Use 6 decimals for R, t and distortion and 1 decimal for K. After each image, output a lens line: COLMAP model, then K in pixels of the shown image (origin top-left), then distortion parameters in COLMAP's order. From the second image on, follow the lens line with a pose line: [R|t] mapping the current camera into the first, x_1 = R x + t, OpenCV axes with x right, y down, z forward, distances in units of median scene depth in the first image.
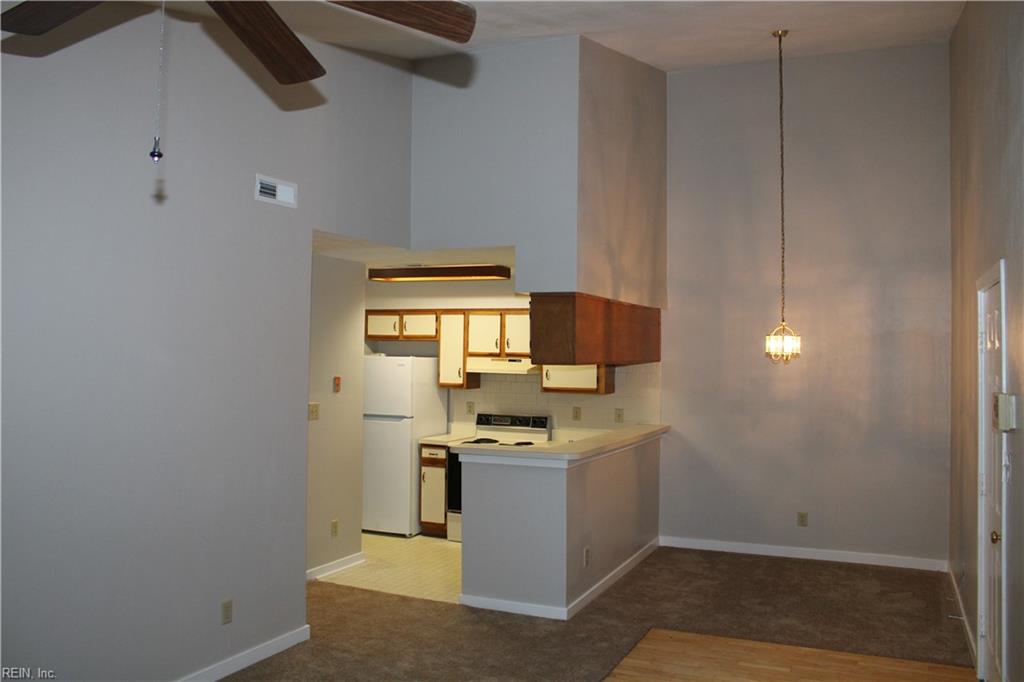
lens RADIAL K [[852.1, 0, 507.9], [0, 852.1, 330.1], [0, 0, 1]] dist [-0.168926, 0.155415]
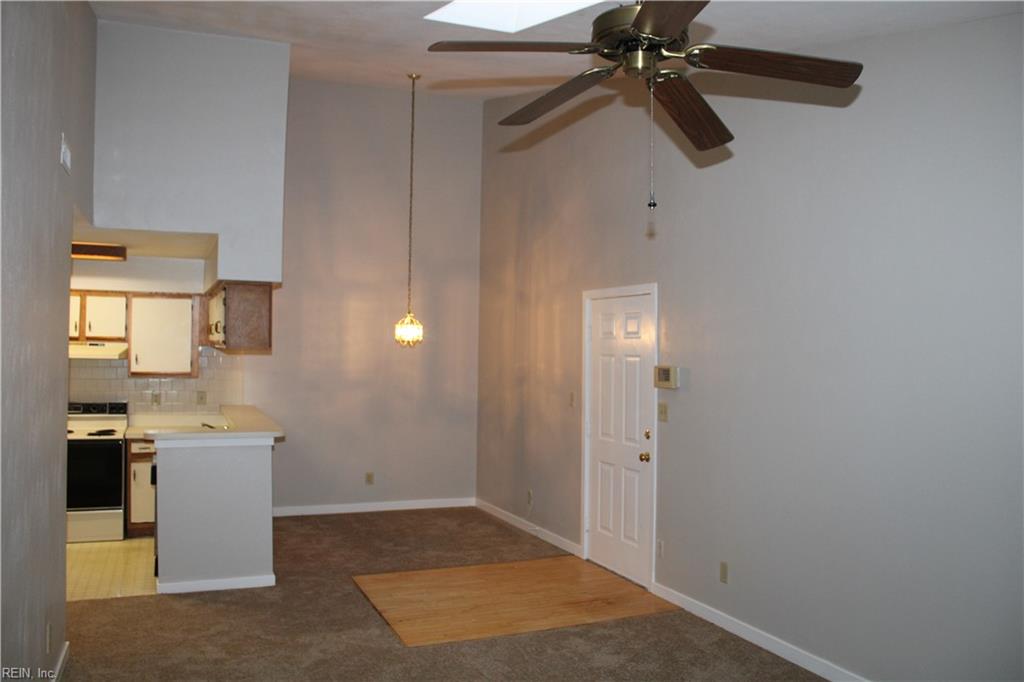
lens RADIAL K [[839.4, 0, 512.0], [0, 839.4, 321.2], [0, 0, 1]] dist [-0.114411, 0.002052]
pose [[0.676884, 0.016728, 0.735900, -0.371463], [-0.024661, 0.999696, -0.000041, -0.001829], [-0.735676, -0.018121, 0.677091, 0.046696]]
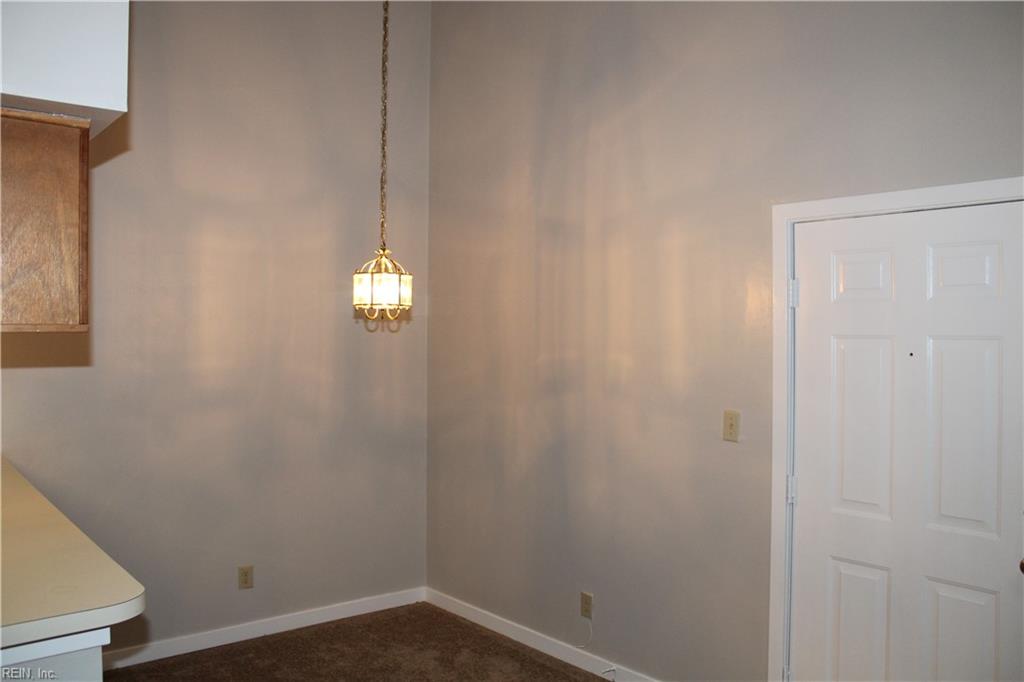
lens RADIAL K [[843.1, 0, 535.0], [0, 843.1, 340.3], [0, 0, 1]] dist [-0.171037, 0.000070]
pose [[0.415670, -0.026047, 0.909143, -0.100227], [-0.024143, 0.998922, 0.039658, 0.019717], [-0.909195, -0.038434, 0.414593, 0.535781]]
